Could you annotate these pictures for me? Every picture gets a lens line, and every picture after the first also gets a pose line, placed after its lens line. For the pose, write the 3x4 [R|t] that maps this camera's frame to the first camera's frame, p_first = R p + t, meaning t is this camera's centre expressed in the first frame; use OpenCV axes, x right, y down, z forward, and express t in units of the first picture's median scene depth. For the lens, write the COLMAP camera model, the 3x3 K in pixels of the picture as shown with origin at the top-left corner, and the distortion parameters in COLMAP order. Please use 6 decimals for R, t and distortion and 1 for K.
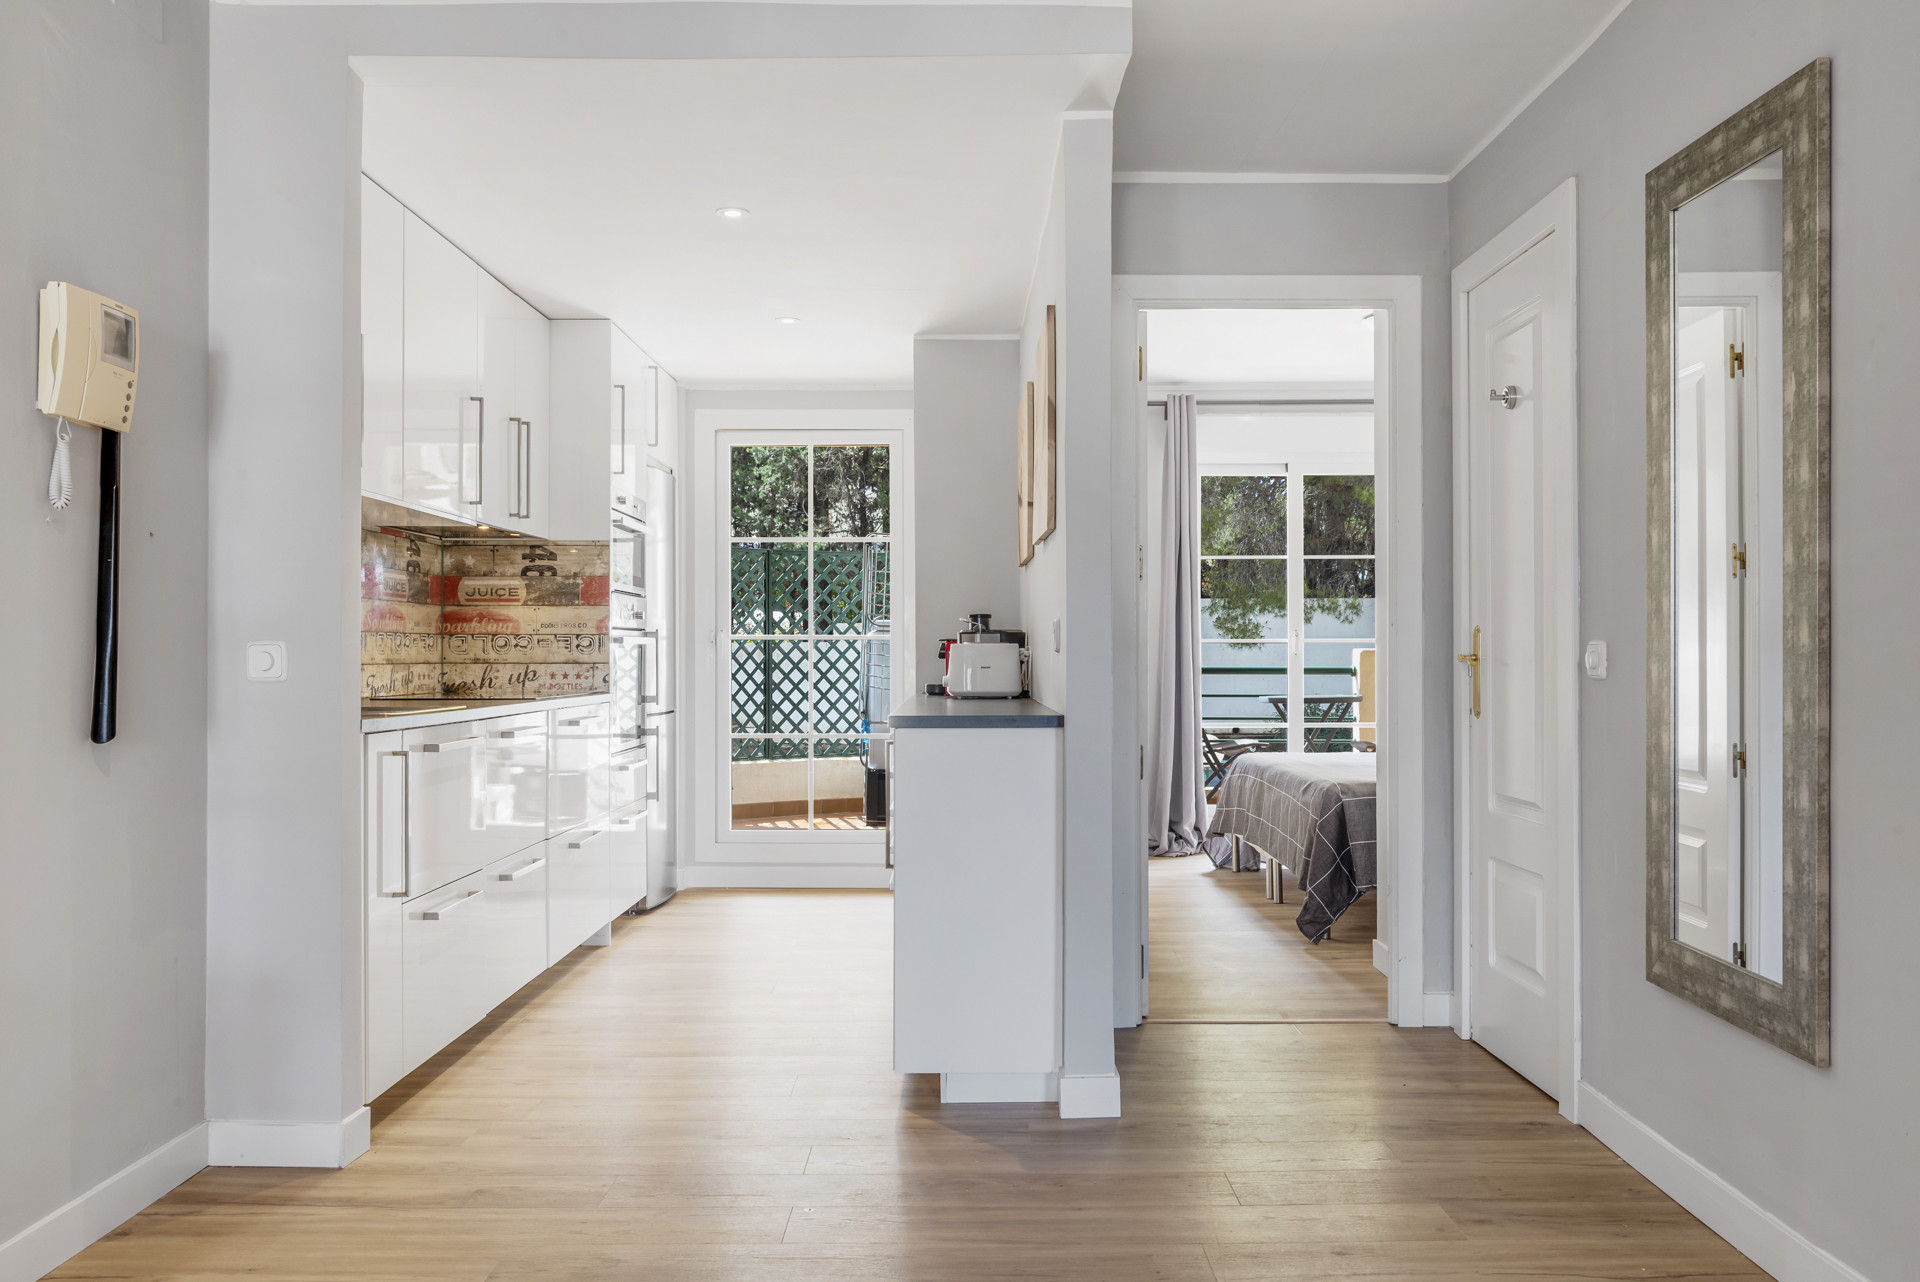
lens RADIAL K [[1387.1, 0, 961.7], [0, 1387.1, 642.9], [0, 0, 1]] dist [-0.020786, 0.005007]
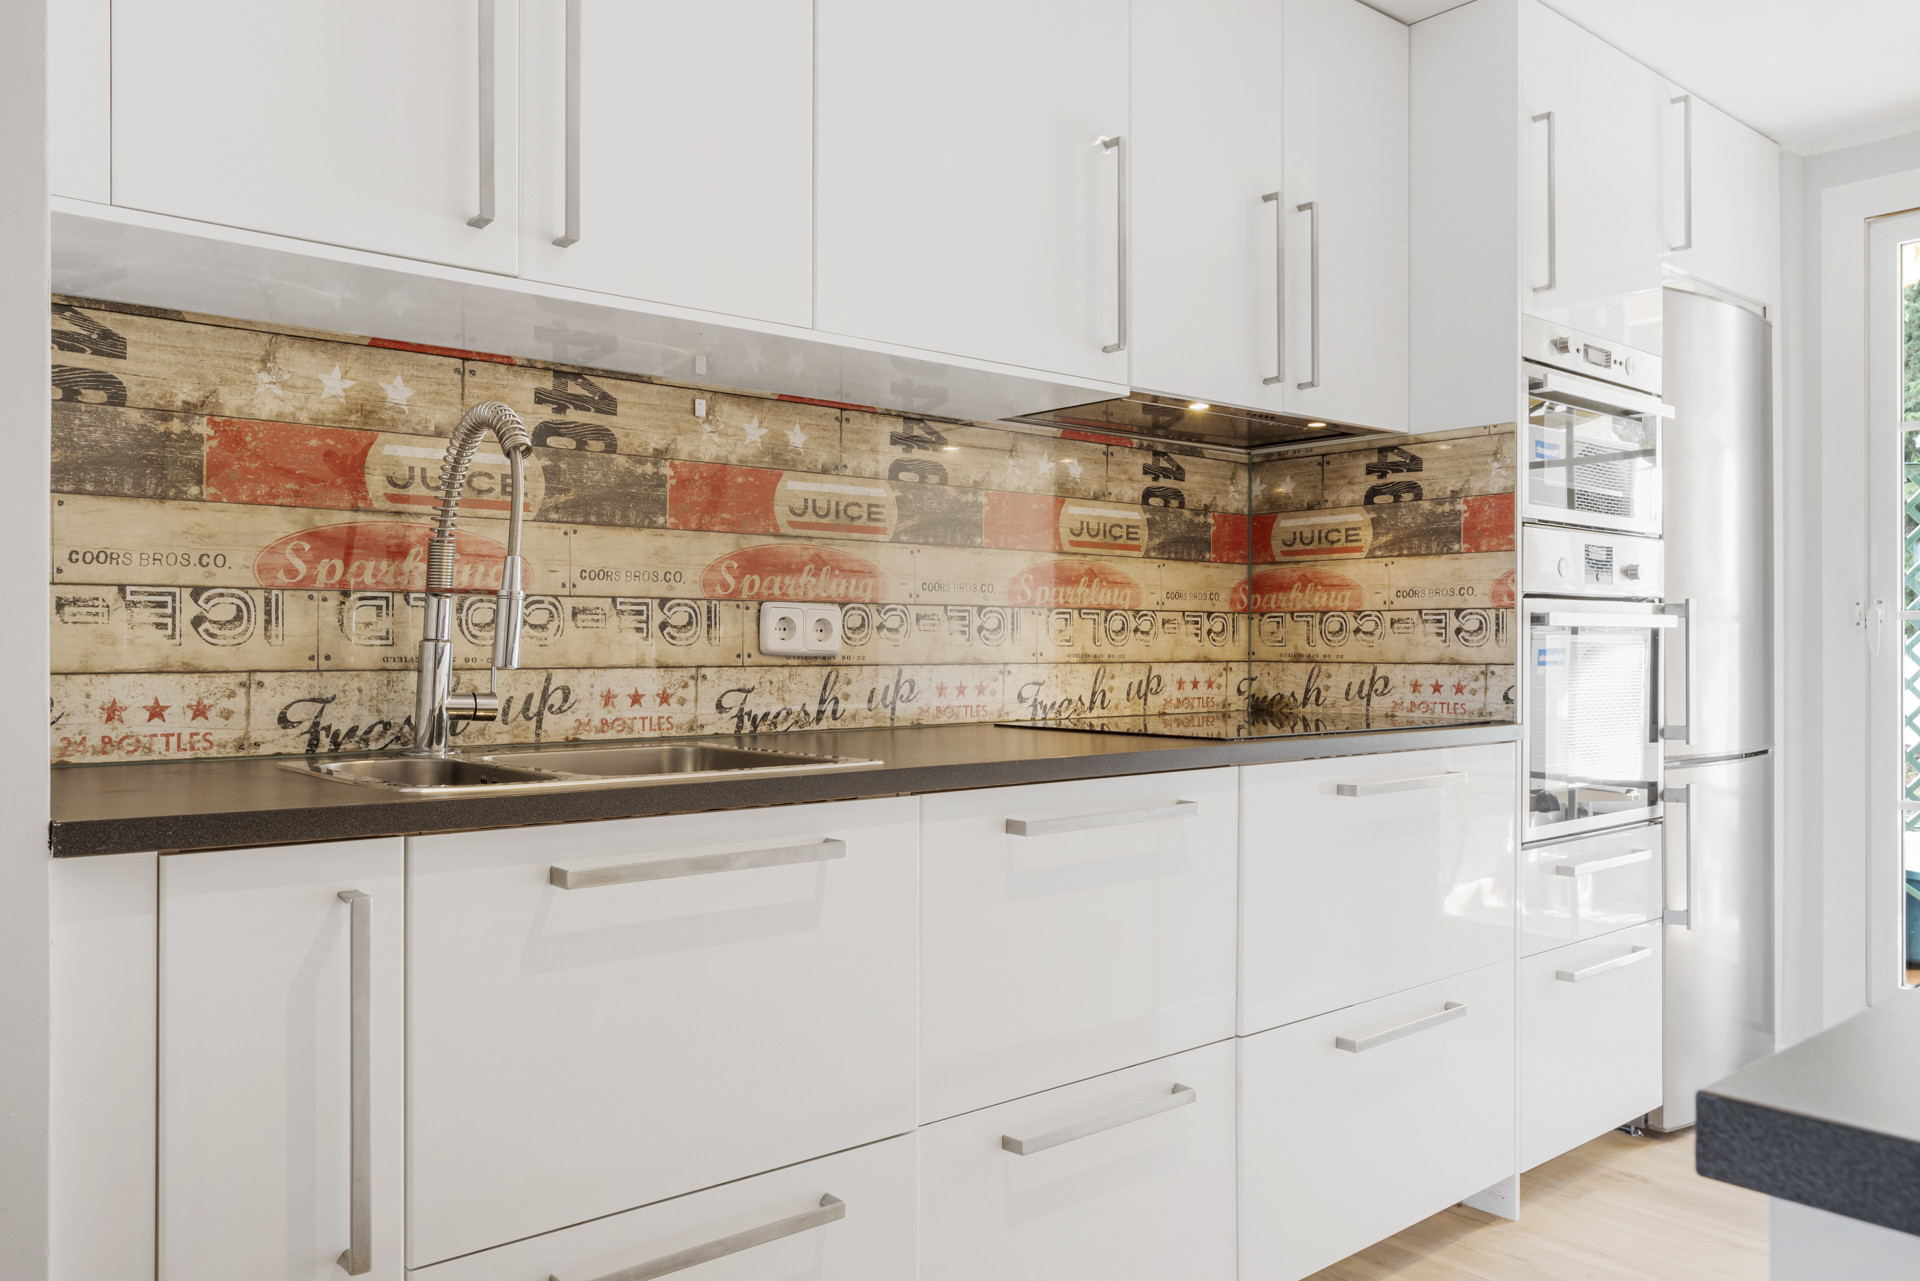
lens RADIAL K [[1410.4, 0, 959.8], [0, 1410.4, 649.2], [0, 0, 1]] dist [-0.012796, 0.002741]
pose [[0.651447, 0.002931, -0.758689, 0.003430], [0.004809, 0.999956, 0.007992, 0.003939], [0.758679, -0.008855, 0.651404, 0.510926]]
